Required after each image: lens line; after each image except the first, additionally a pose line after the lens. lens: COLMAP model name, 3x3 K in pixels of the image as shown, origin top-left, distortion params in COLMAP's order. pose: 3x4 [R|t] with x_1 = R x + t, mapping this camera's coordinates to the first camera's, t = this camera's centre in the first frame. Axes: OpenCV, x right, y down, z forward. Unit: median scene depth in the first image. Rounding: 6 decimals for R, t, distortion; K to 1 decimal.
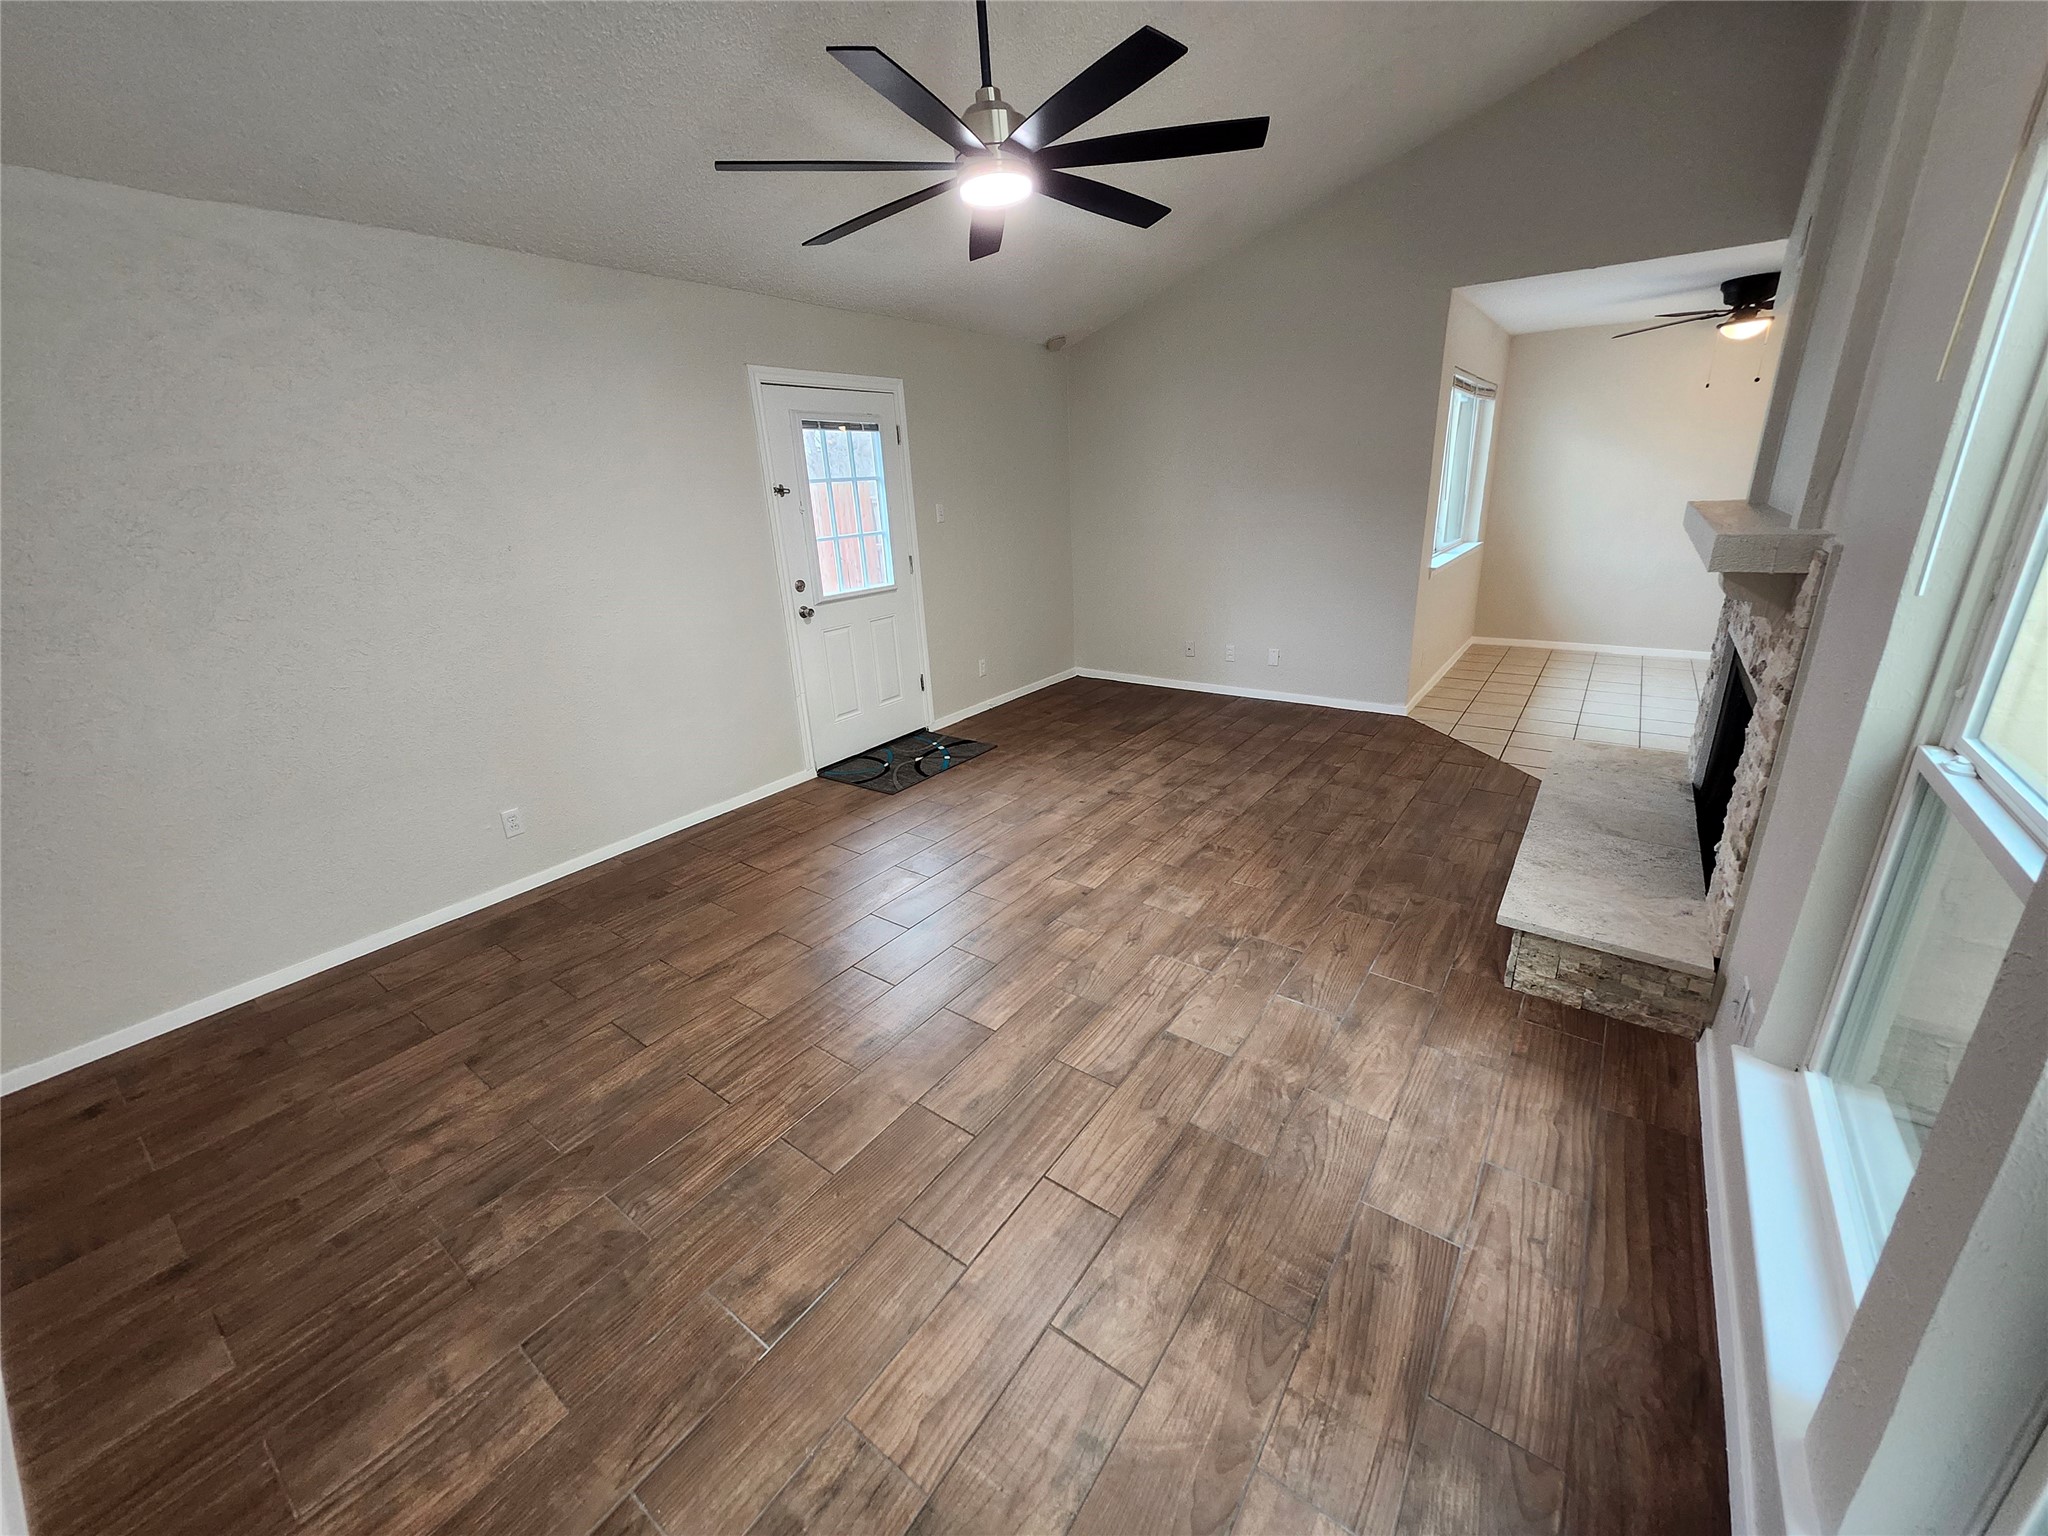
lens RADIAL K [[800.7, 0, 1030.3], [0, 800.7, 759.6], [0, 0, 1]] dist [0.001585, -0.000181]
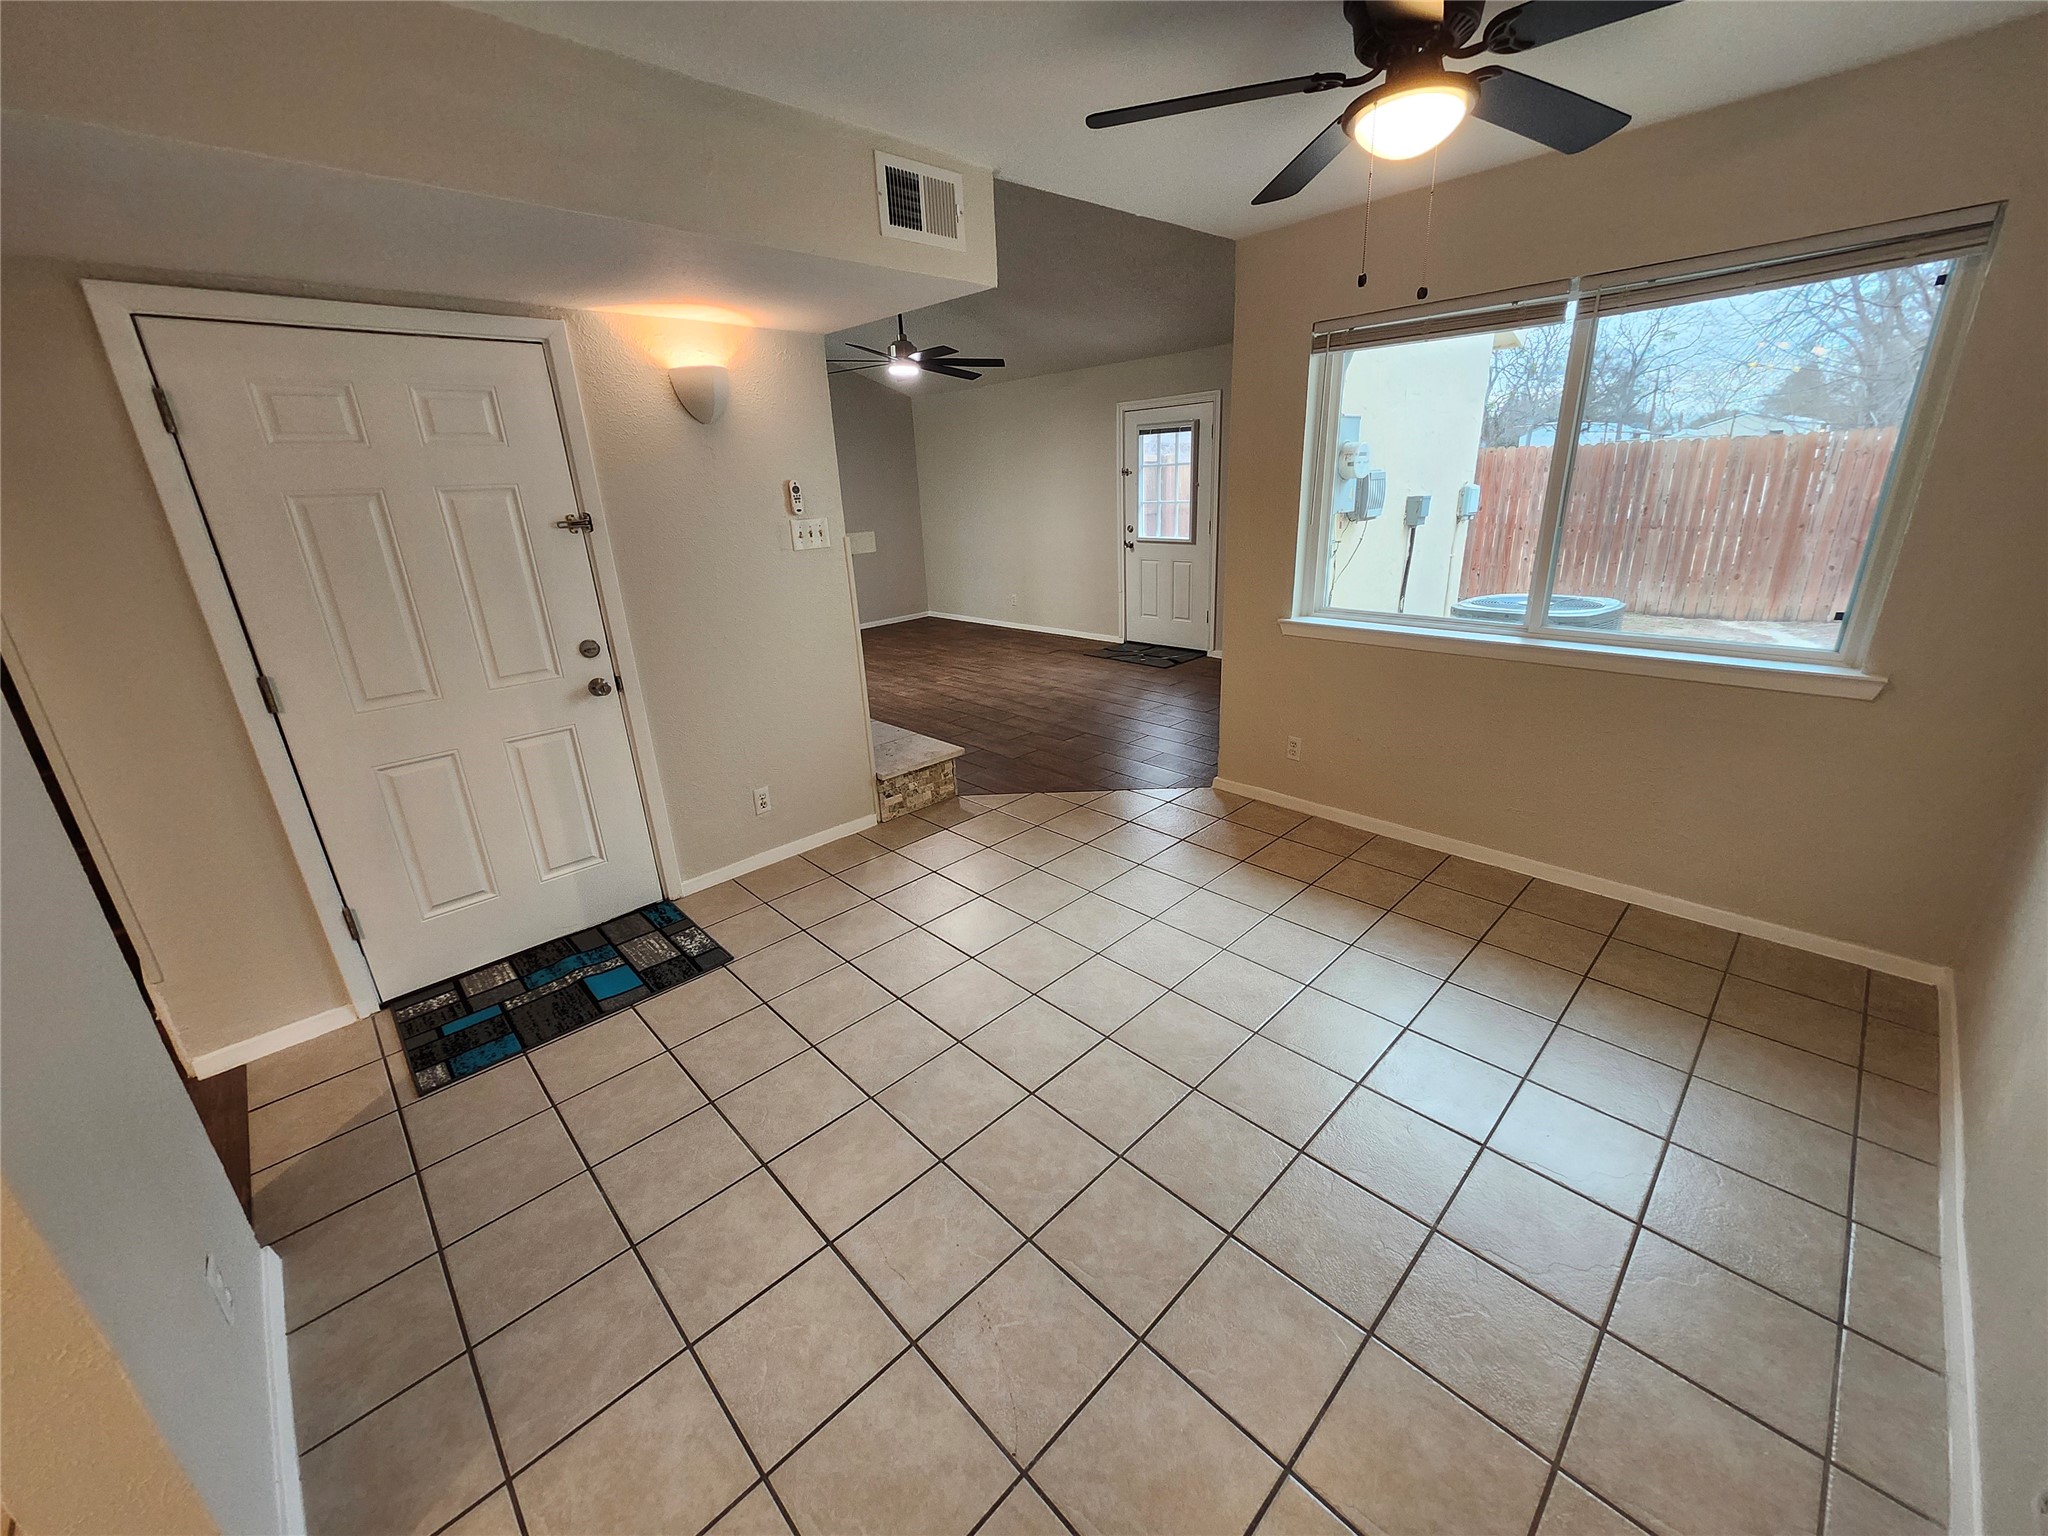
lens RADIAL K [[800.7, 0, 1037.2], [0, 800.7, 755.5], [0, 0, 1]] dist [0.001585, -0.000181]
pose [[-0.164521, 0.373037, -0.913114, 1.626881], [-0.281550, 0.869455, 0.405929, -0.478190], [0.945337, 0.323871, -0.038015, 1.143900]]
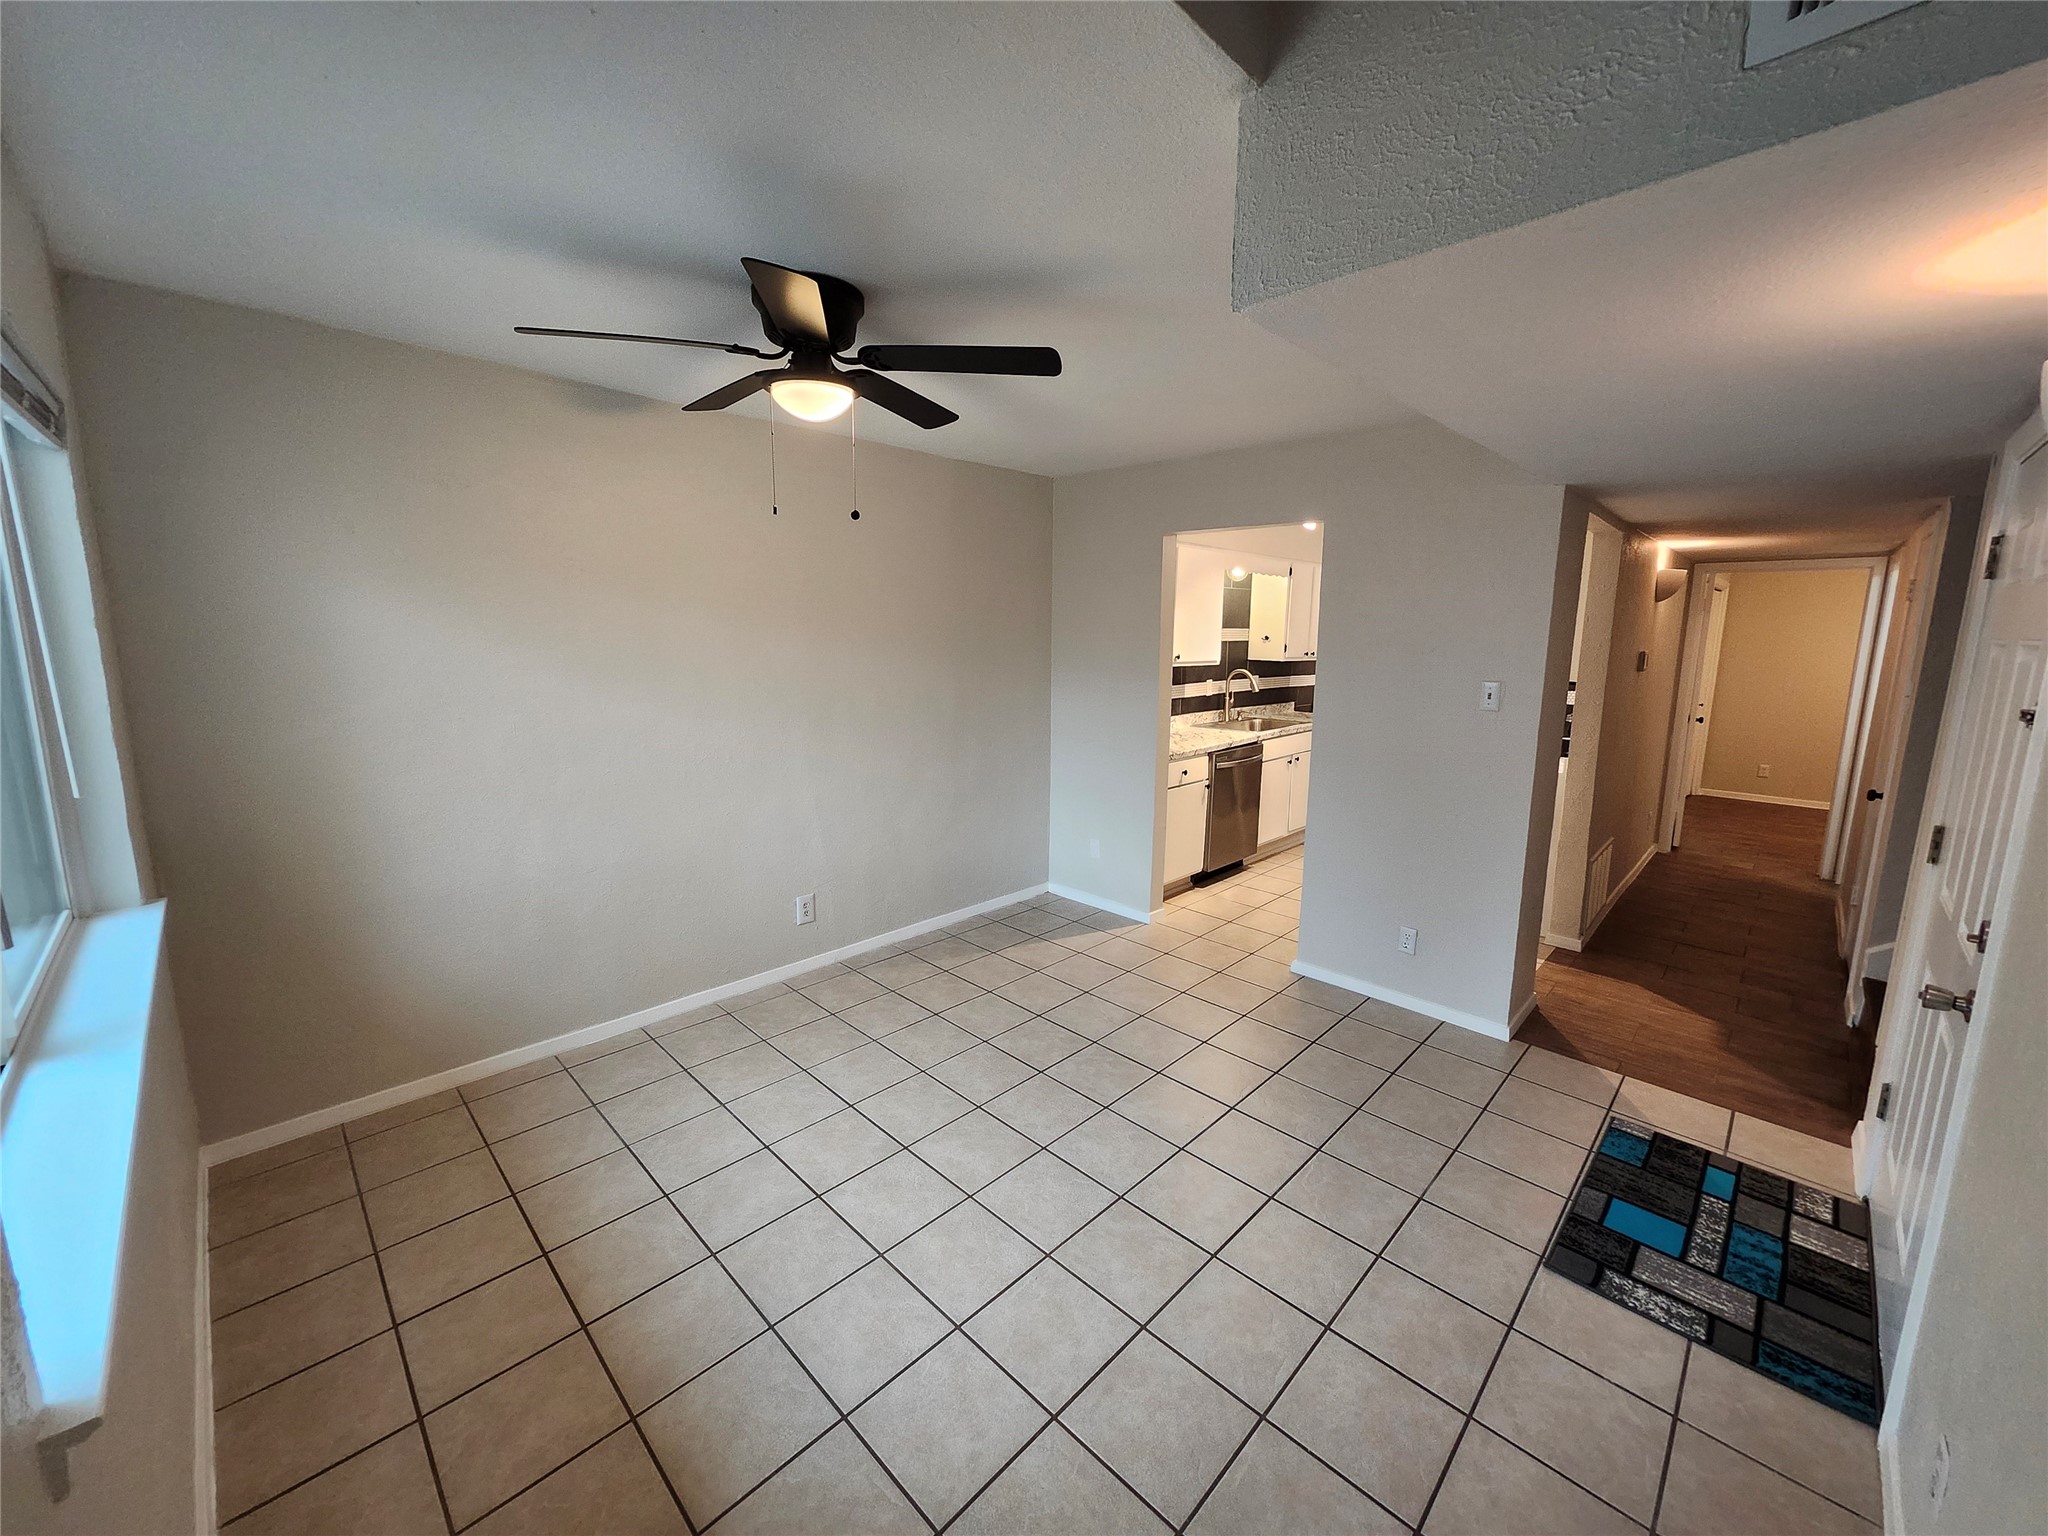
lens RADIAL K [[800.7, 0, 1039.6], [0, 800.7, 755.2], [0, 0, 1]] dist [0.001585, -0.000181]
pose [[0.138274, -0.110978, 0.984157, 0.541494], [0.312865, 0.947712, 0.062911, -0.405386], [-0.939679, 0.299209, 0.165765, 1.040569]]
